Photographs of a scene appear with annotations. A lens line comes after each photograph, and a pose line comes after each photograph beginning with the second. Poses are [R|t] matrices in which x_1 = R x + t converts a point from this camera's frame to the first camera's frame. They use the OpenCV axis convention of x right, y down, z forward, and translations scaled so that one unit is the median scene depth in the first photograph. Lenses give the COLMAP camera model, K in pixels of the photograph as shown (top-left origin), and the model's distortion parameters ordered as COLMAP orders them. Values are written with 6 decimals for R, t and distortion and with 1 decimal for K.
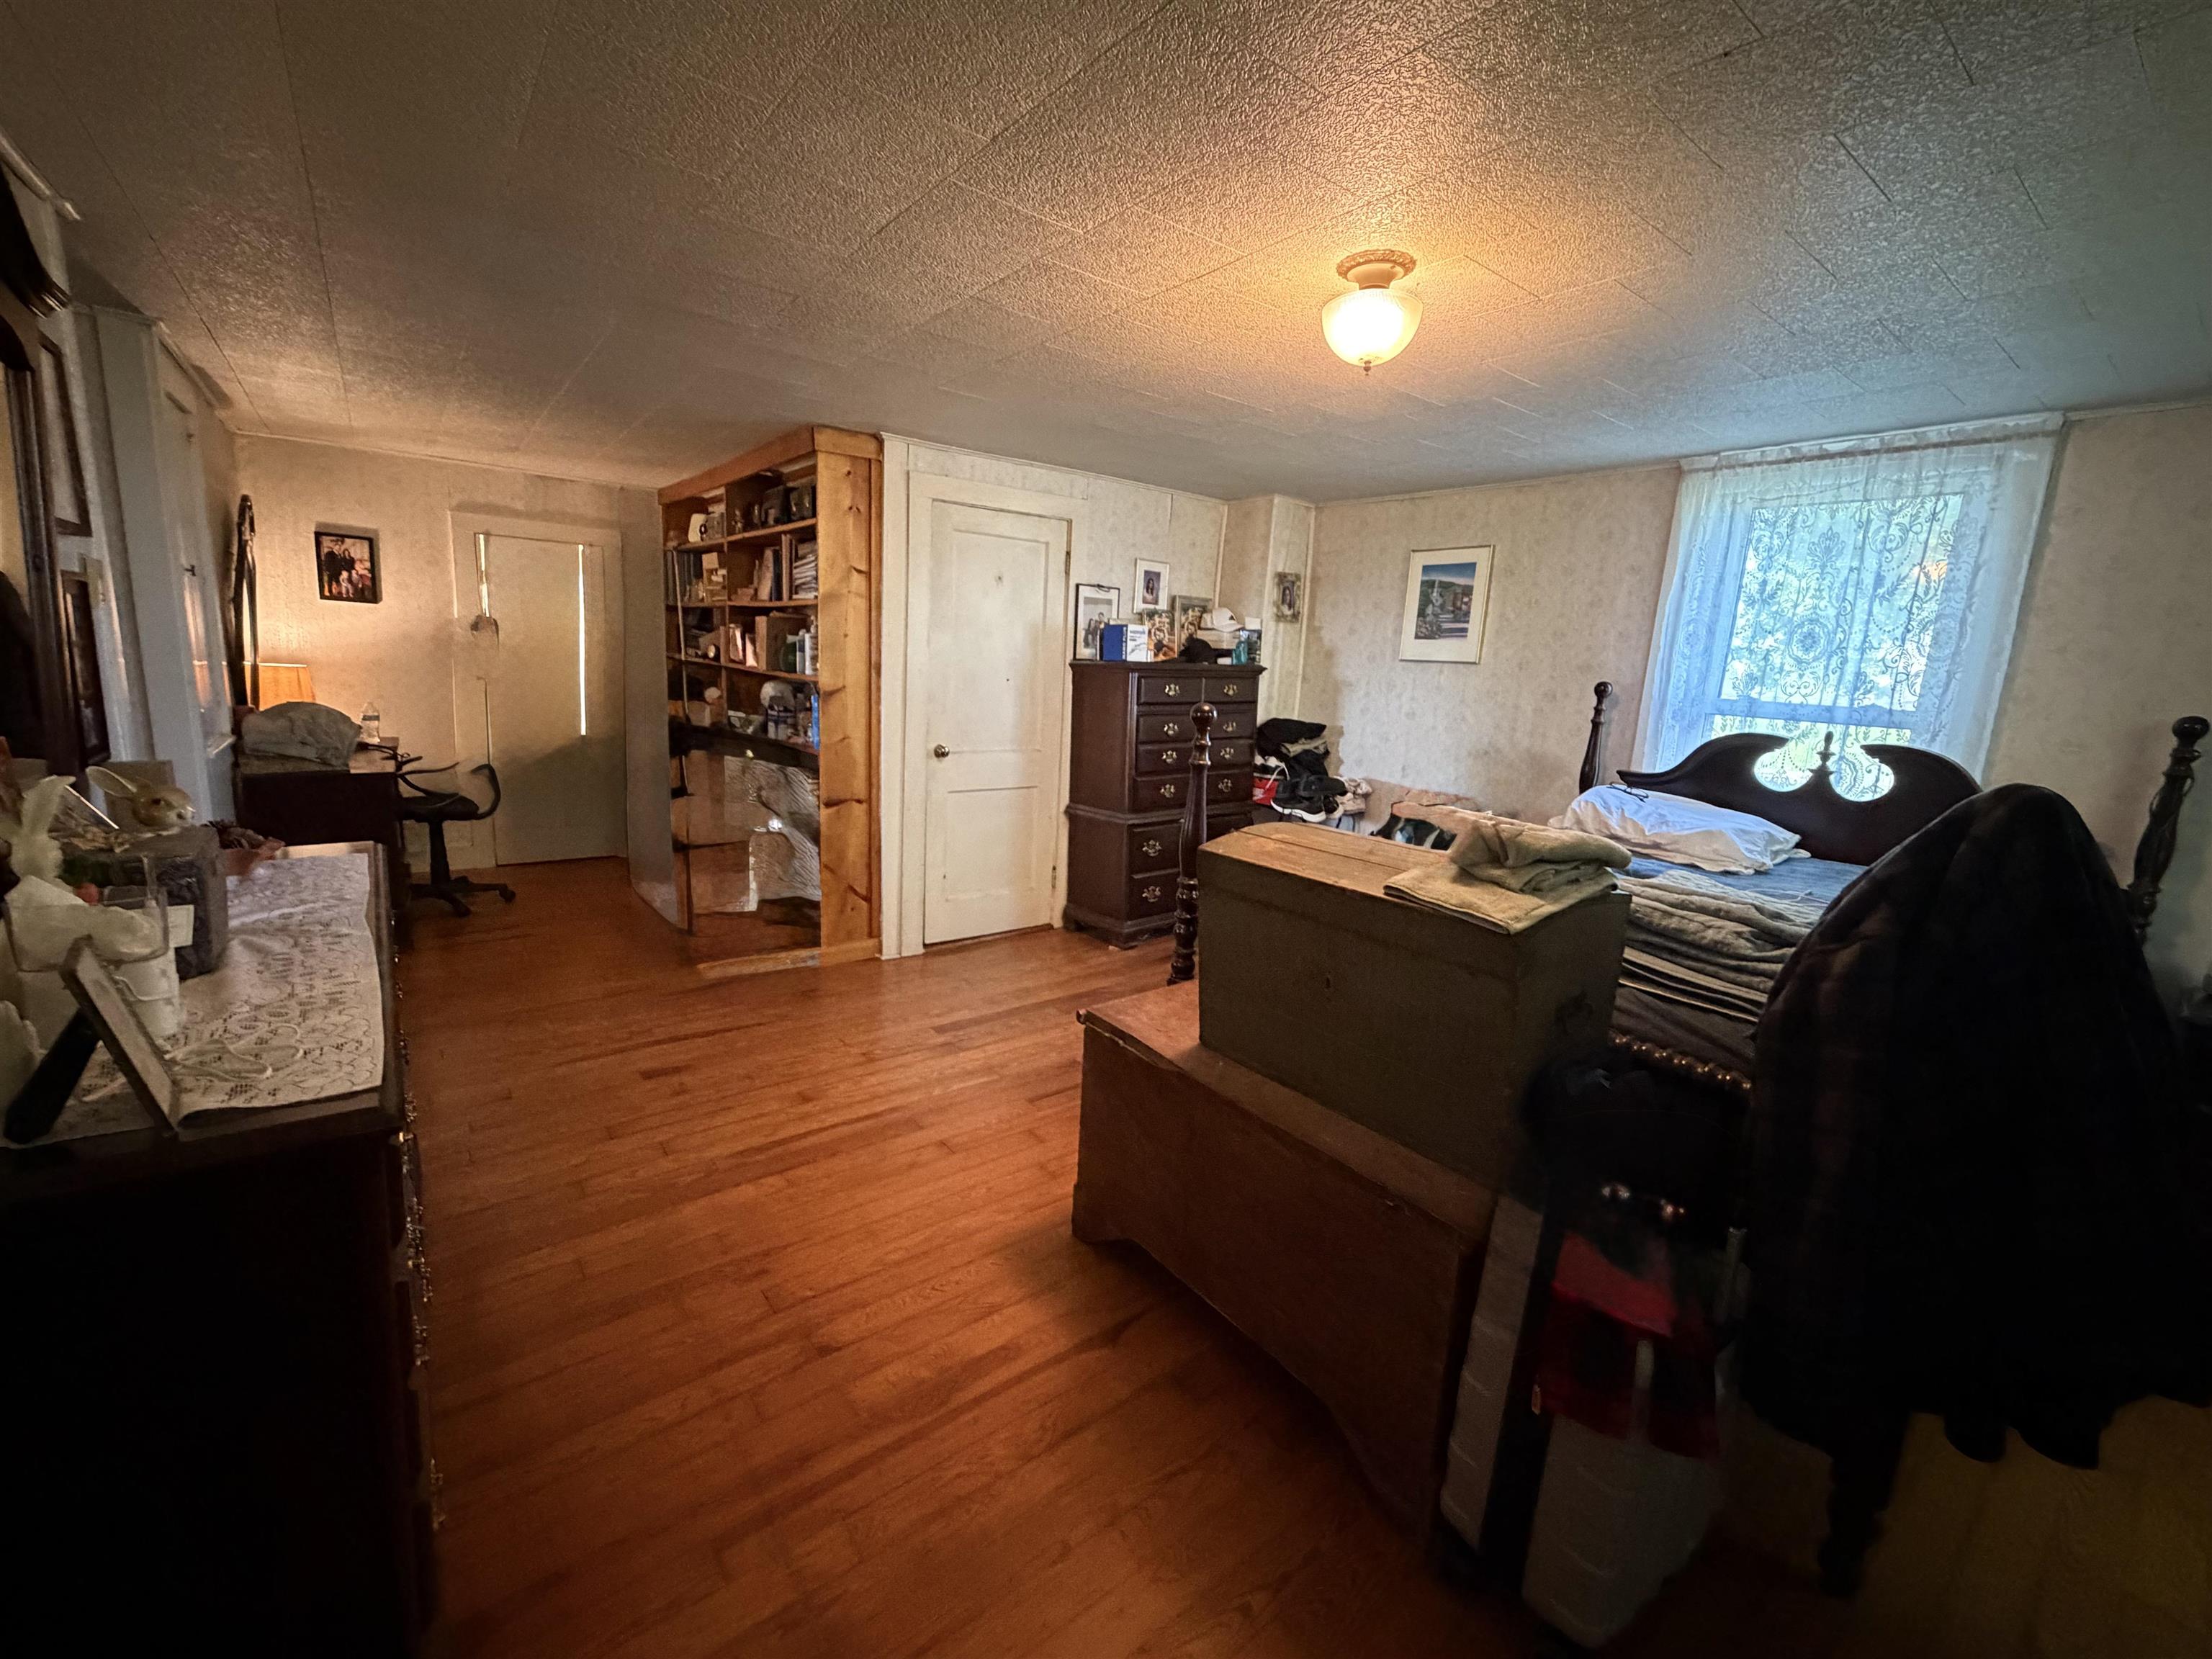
lens RADIAL K [[910.7, 0, 1107.7], [0, 910.7, 823.9], [0, 0, 1]] dist [-0.001902, 0.001379]
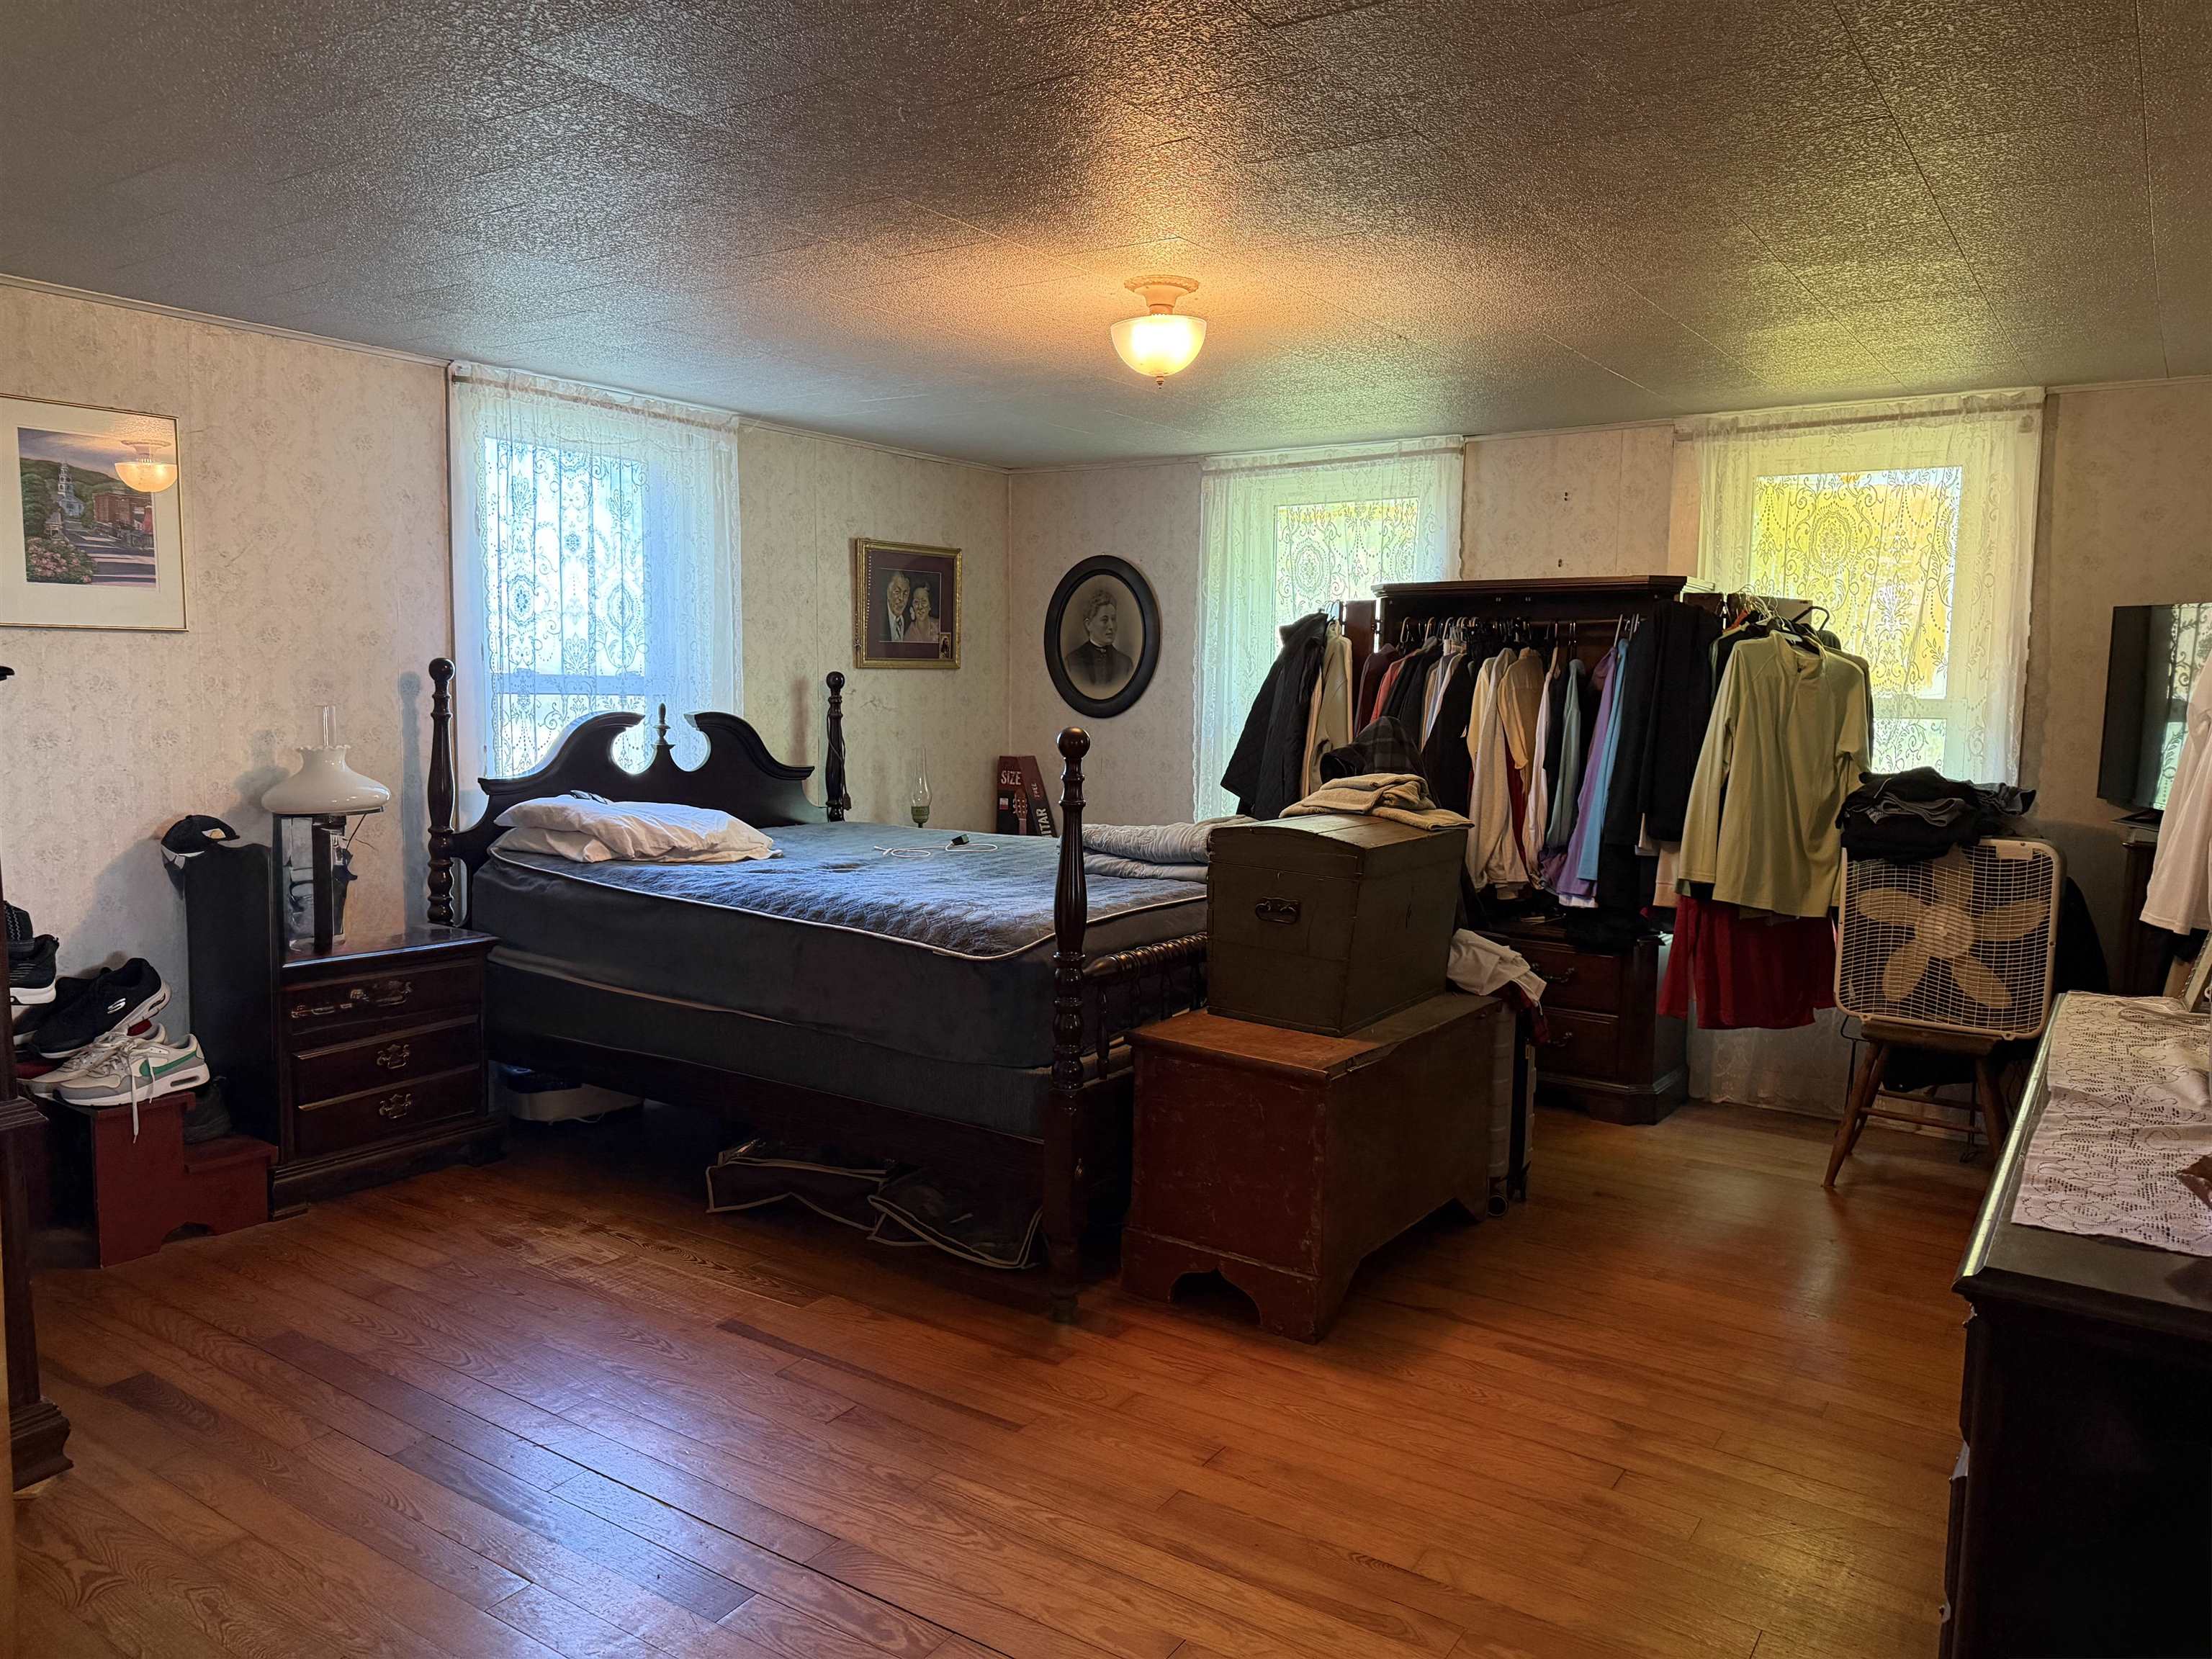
lens RADIAL K [[1545.9, 0, 1108.2], [0, 1545.9, 835.6], [0, 0, 1]] dist [-0.011489, -0.005263]
pose [[-0.302568, -0.152625, 0.940828, -0.847171], [0.136879, 0.969906, 0.201362, -0.221070], [-0.943248, 0.189705, -0.272572, 0.994556]]
